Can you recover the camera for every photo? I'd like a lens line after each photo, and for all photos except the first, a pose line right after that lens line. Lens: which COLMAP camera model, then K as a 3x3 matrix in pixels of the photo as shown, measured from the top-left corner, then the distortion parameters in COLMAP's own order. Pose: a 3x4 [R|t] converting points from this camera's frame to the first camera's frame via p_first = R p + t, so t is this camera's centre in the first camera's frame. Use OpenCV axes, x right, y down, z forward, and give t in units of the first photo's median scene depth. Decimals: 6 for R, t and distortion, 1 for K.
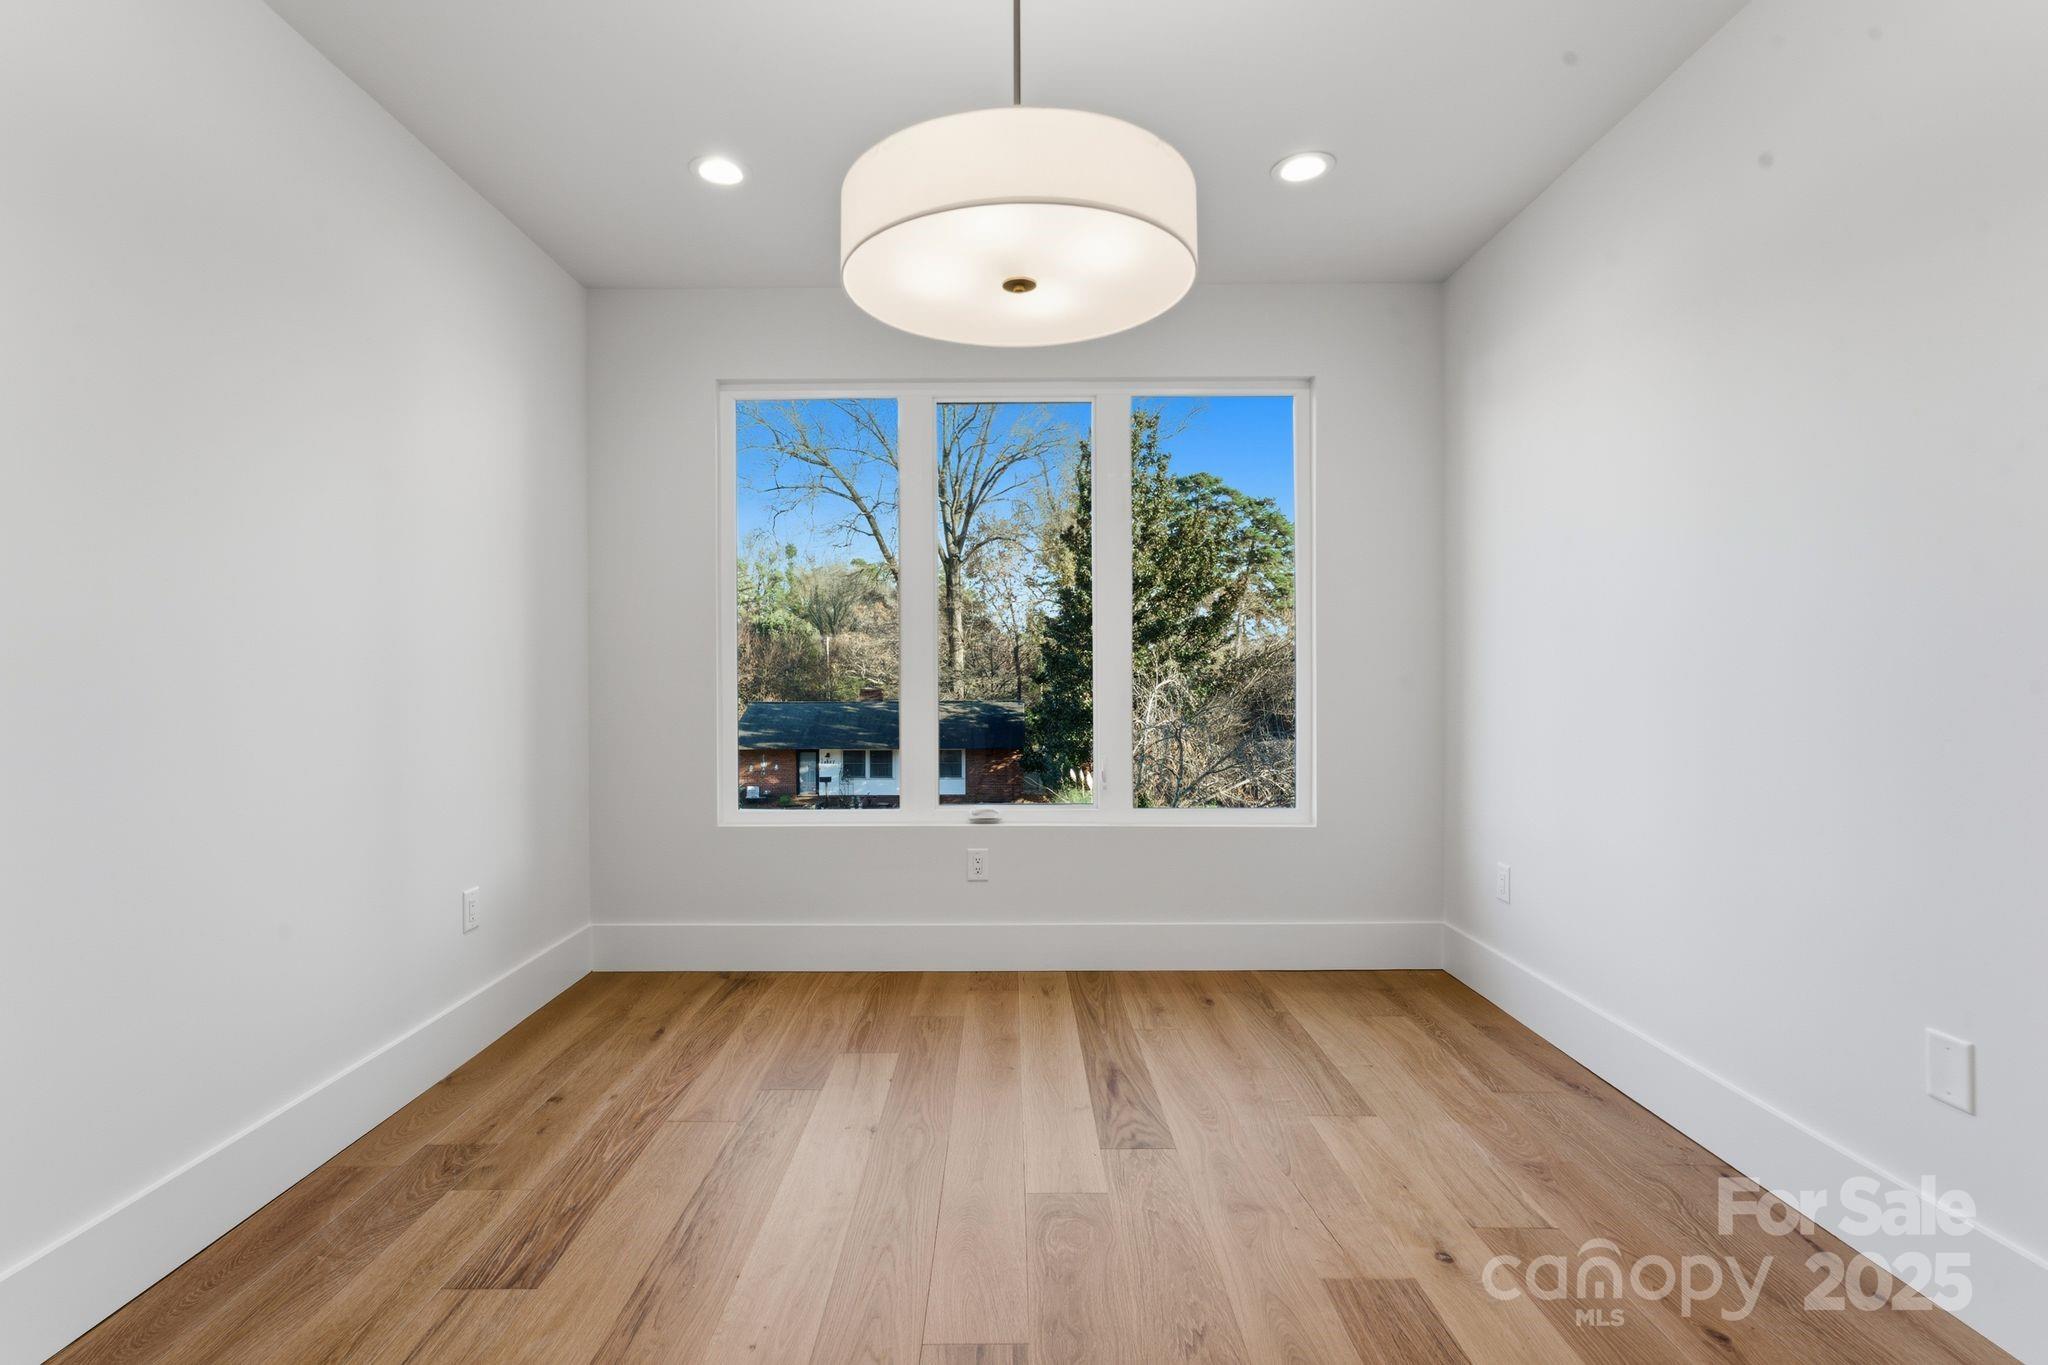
lens RADIAL K [[989.1, 0, 1021.7], [0, 989.1, 680.2], [0, 0, 1]] dist [-0.003206, 0.000586]
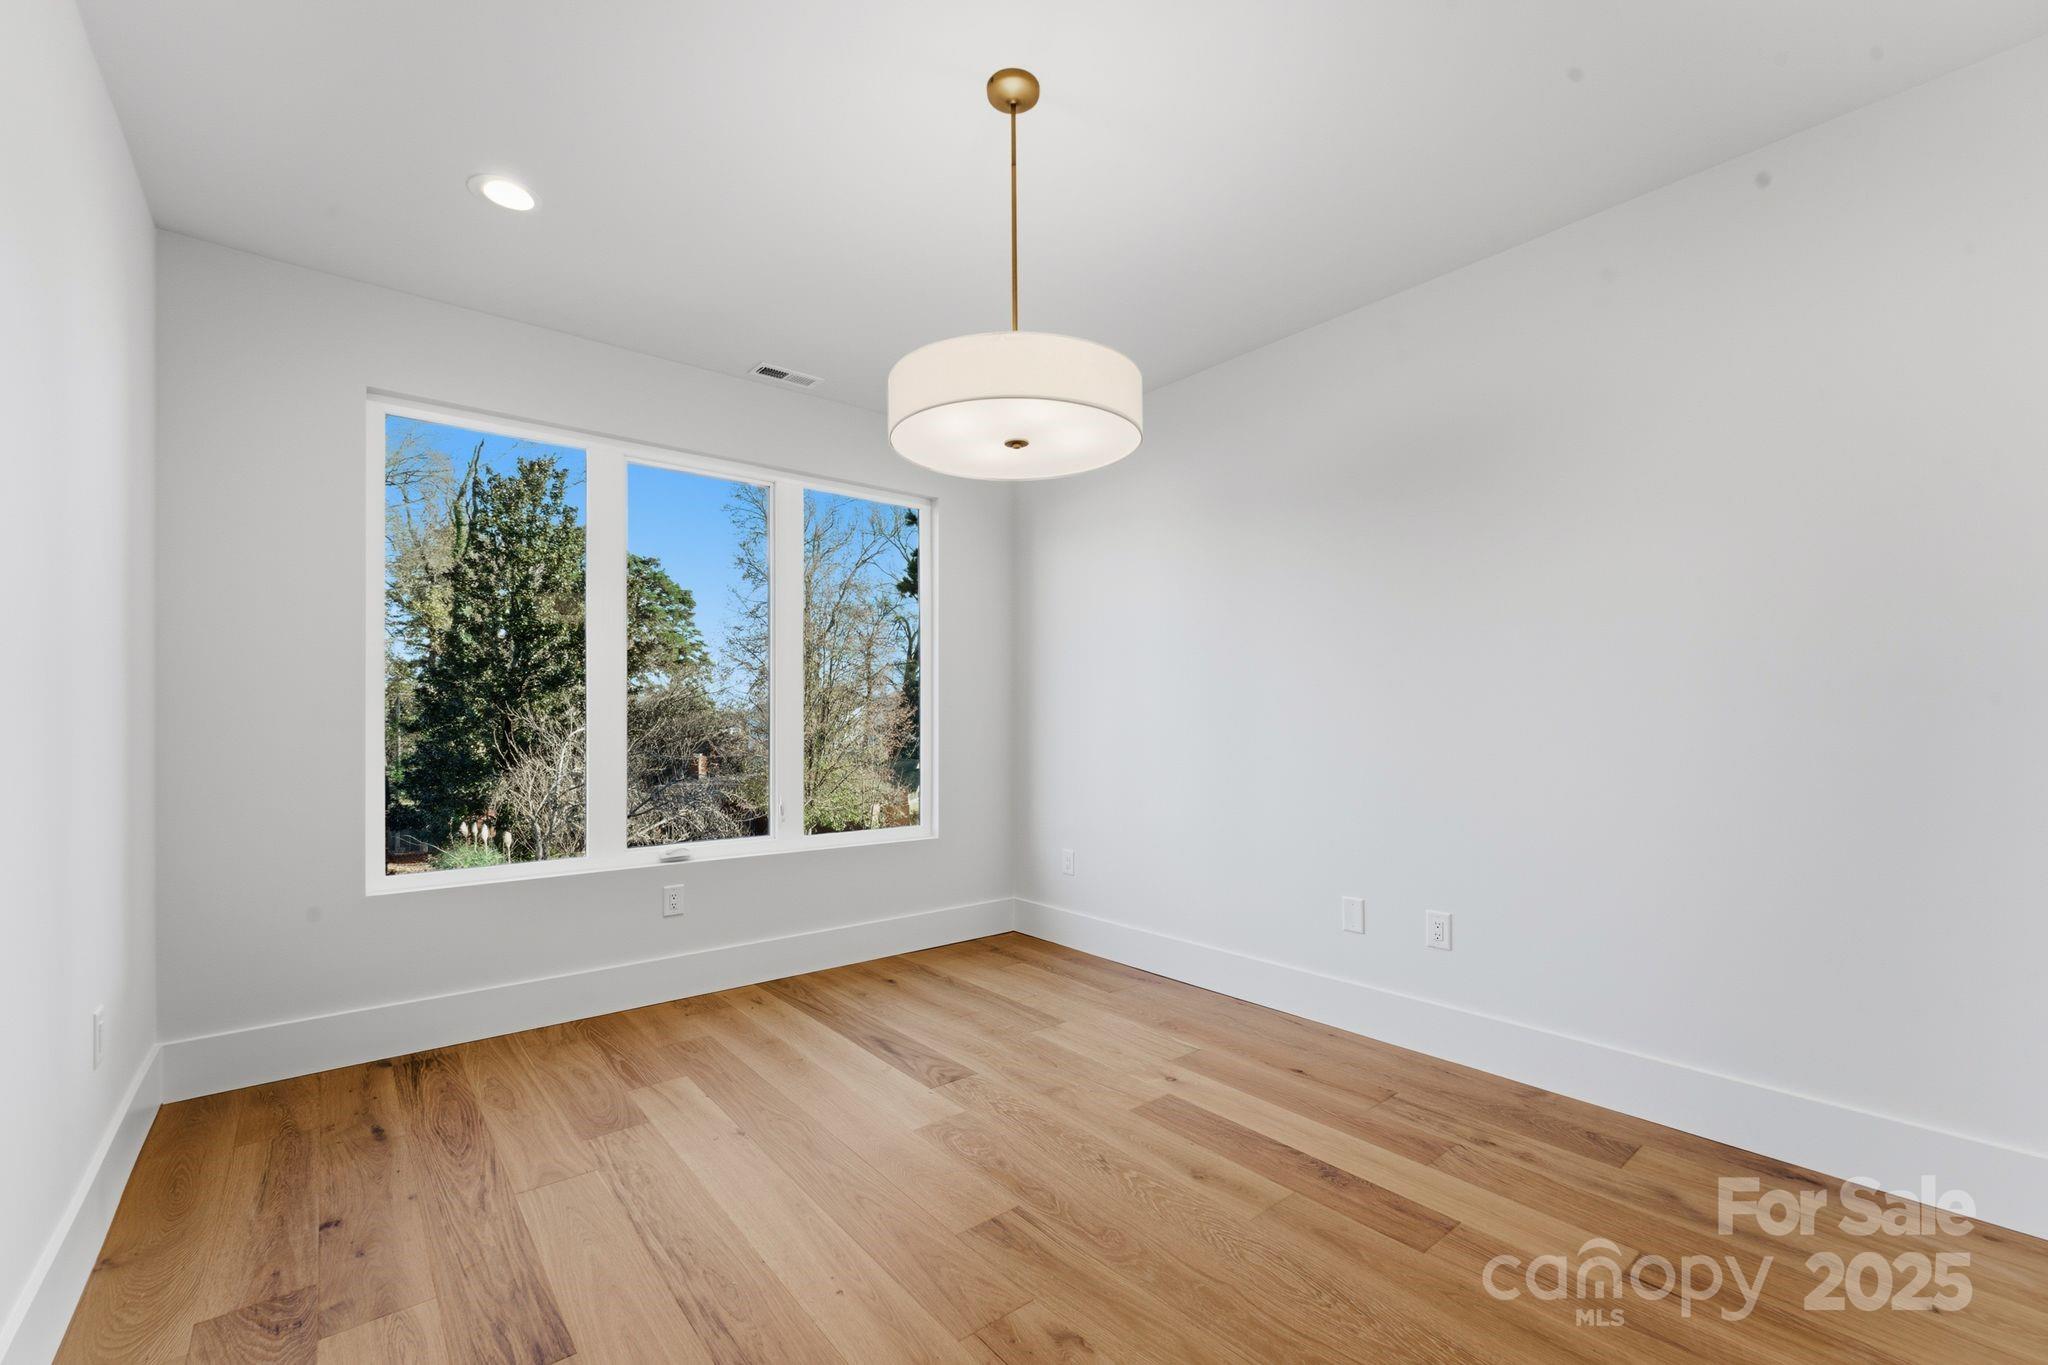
lens RADIAL K [[869.3, 0, 1054.8], [0, 869.3, 711.4], [0, 0, 1]] dist [0.002500, 0.000542]
pose [[0.757205, 0.007417, 0.653135, -0.369621], [0.004771, 0.999846, -0.016887, 0.000313], [-0.653160, 0.015903, 0.757053, 0.016330]]
